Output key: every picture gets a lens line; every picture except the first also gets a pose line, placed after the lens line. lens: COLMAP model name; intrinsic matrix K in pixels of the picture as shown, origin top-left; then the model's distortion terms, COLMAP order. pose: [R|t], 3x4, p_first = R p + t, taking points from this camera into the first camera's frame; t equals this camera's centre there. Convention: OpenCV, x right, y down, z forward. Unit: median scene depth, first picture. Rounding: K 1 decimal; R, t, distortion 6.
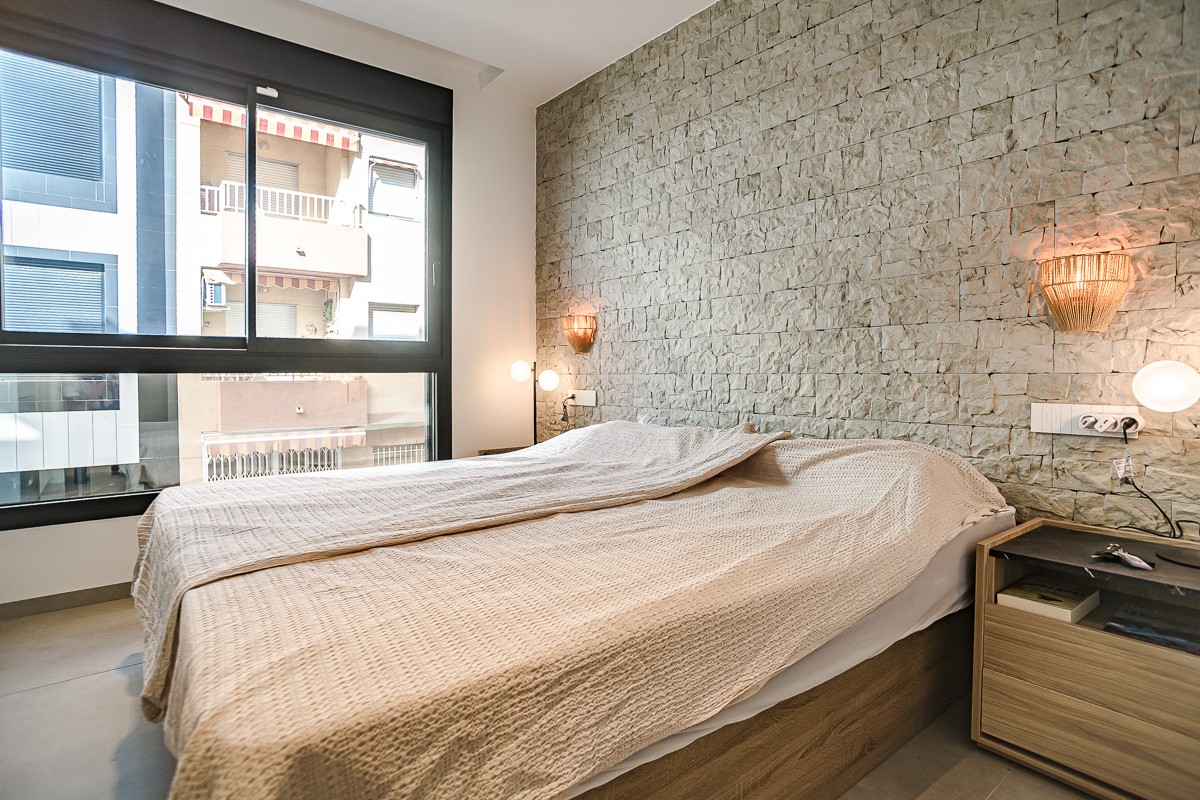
lens RADIAL K [[623.7, 0, 592.6], [0, 623.7, 394.2], [0, 0, 1]] dist [-0.085433, 0.048525]
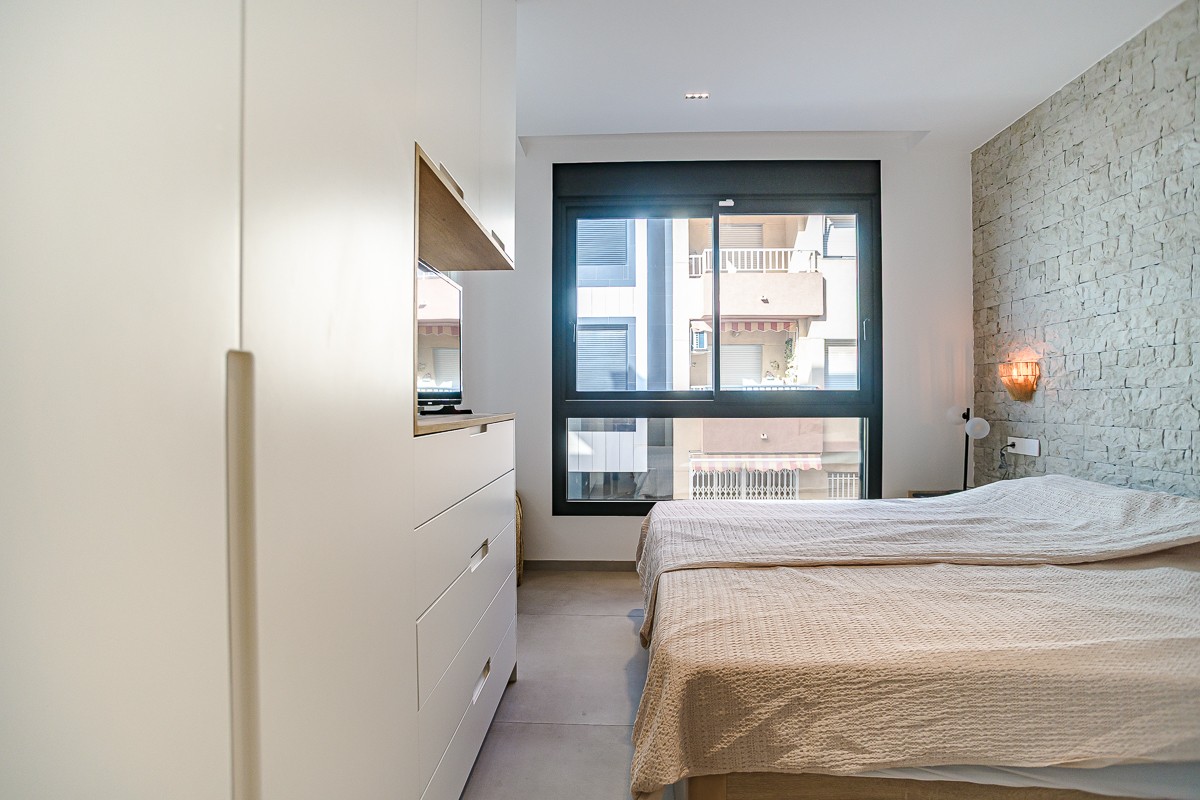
lens RADIAL K [[623.7, 0, 592.6], [0, 623.7, 394.2], [0, 0, 1]] dist [-0.085433, 0.048525]
pose [[0.739987, 0.000526, -0.672621, 0.131706], [-0.016669, 0.999707, -0.017556, -0.052454], [0.672414, 0.024204, 0.739779, -0.157639]]
